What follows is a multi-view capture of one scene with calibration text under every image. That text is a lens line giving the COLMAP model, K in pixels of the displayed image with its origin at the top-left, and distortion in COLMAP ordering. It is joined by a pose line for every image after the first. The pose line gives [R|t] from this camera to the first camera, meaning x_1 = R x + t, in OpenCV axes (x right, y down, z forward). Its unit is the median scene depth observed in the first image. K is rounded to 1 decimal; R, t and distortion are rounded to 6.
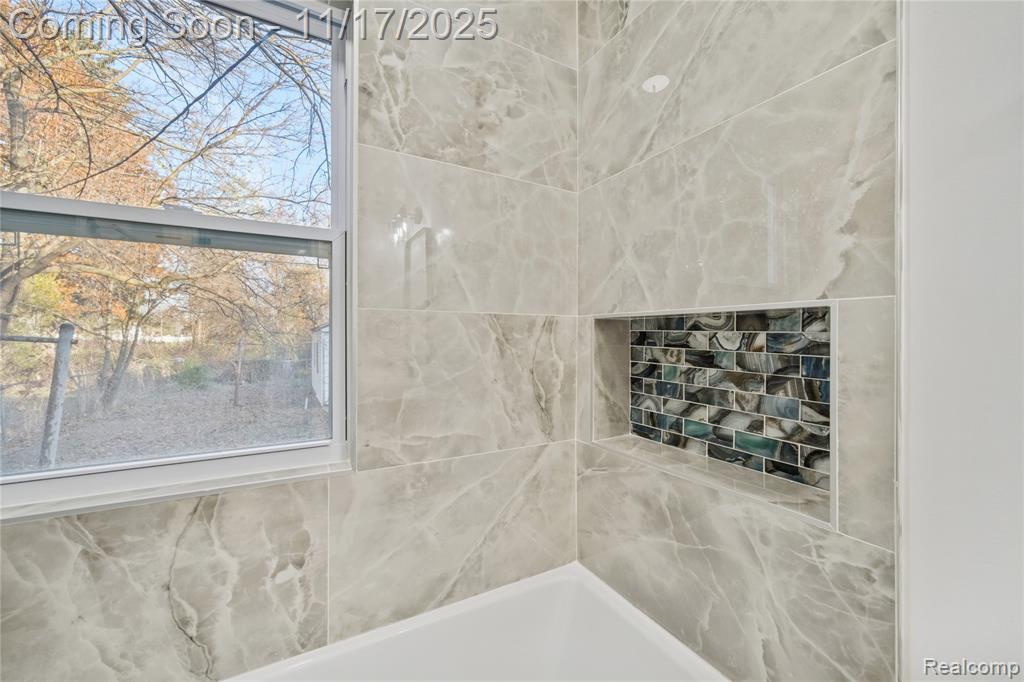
lens RADIAL K [[409.5, 0, 514.4], [0, 409.5, 337.6], [0, 0, 1]] dist [-0.007151, -0.000235]
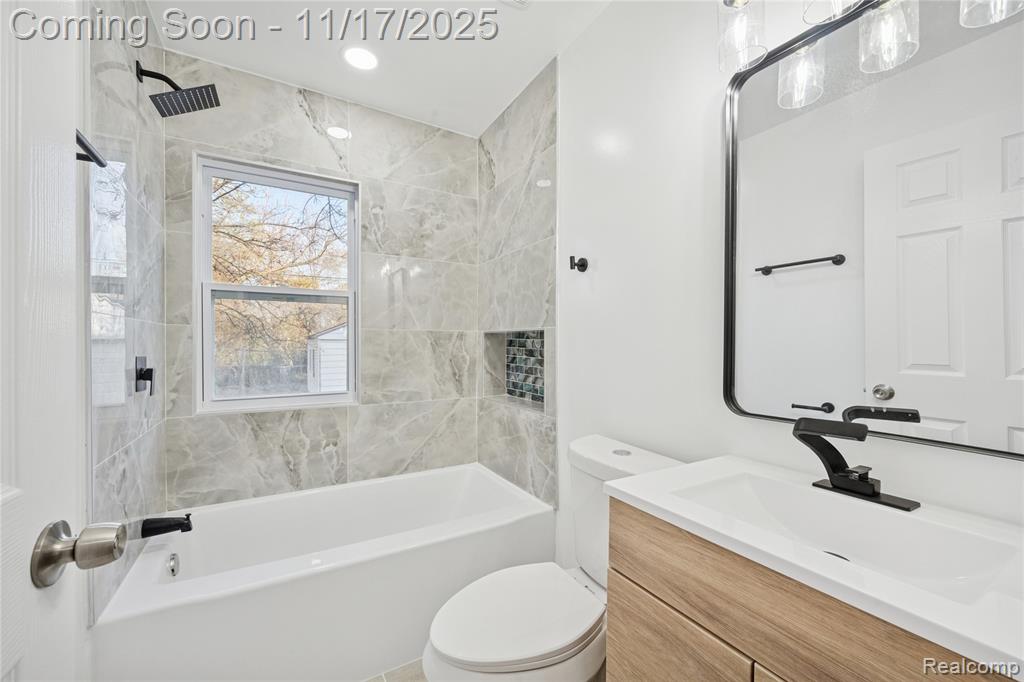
lens RADIAL K [[409.5, 0, 511.2], [0, 409.5, 345.9], [0, 0, 1]] dist [-0.007151, -0.000235]
pose [[0.999896, -0.000482, 0.014390, 0.344776], [0.000451, 0.999998, 0.002145, 0.012455], [-0.014391, -0.002139, 0.999894, -1.068427]]
